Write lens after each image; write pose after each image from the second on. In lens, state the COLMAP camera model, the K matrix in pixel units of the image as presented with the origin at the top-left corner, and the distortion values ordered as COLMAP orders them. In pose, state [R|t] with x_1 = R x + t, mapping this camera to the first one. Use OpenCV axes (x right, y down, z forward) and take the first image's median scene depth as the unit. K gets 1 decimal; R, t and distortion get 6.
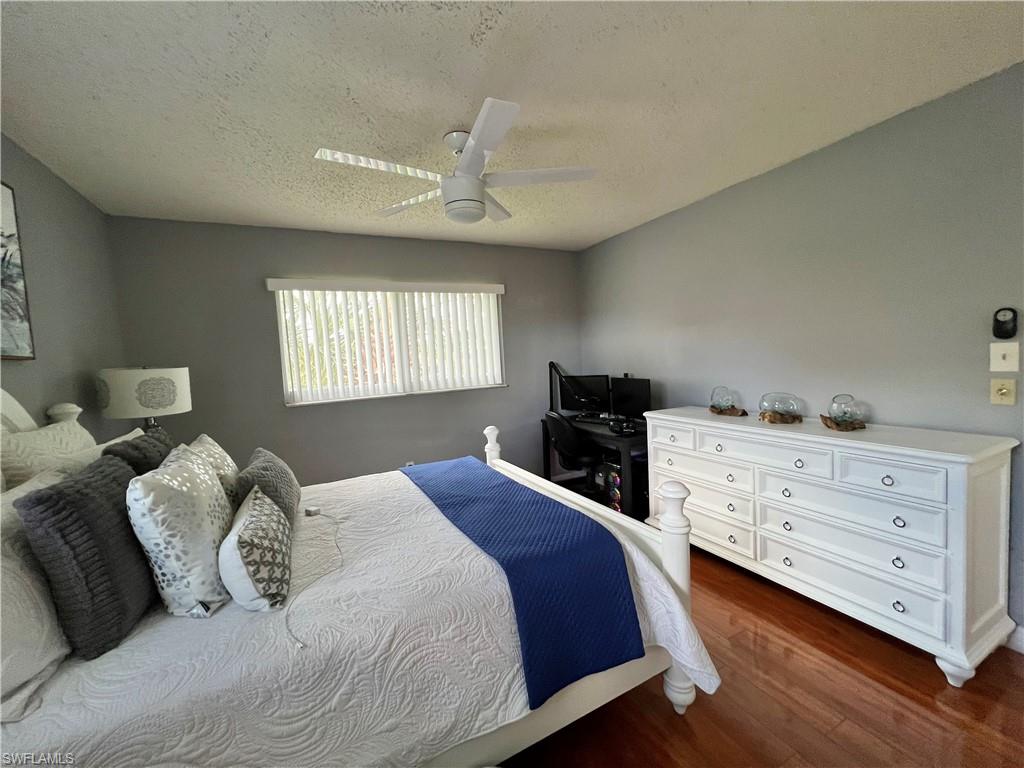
lens RADIAL K [[409.0, 0, 508.3], [0, 409.0, 382.5], [0, 0, 1]] dist [-0.000952, 0.000120]
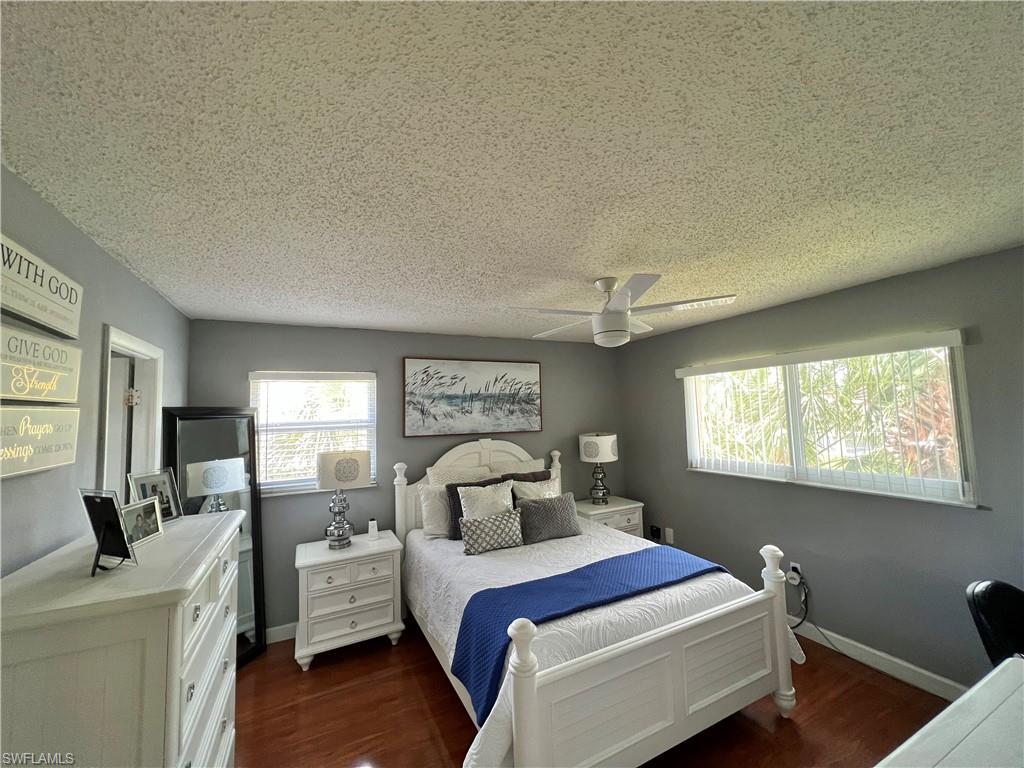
lens RADIAL K [[409.0, 0, 510.7], [0, 409.0, 384.0], [0, 0, 1]] dist [-0.000952, 0.000120]
pose [[-0.015799, -0.011322, -0.999811, 0.730988], [-0.031346, 0.999450, -0.010822, -0.176029], [0.999384, 0.031170, -0.016146, 0.488291]]
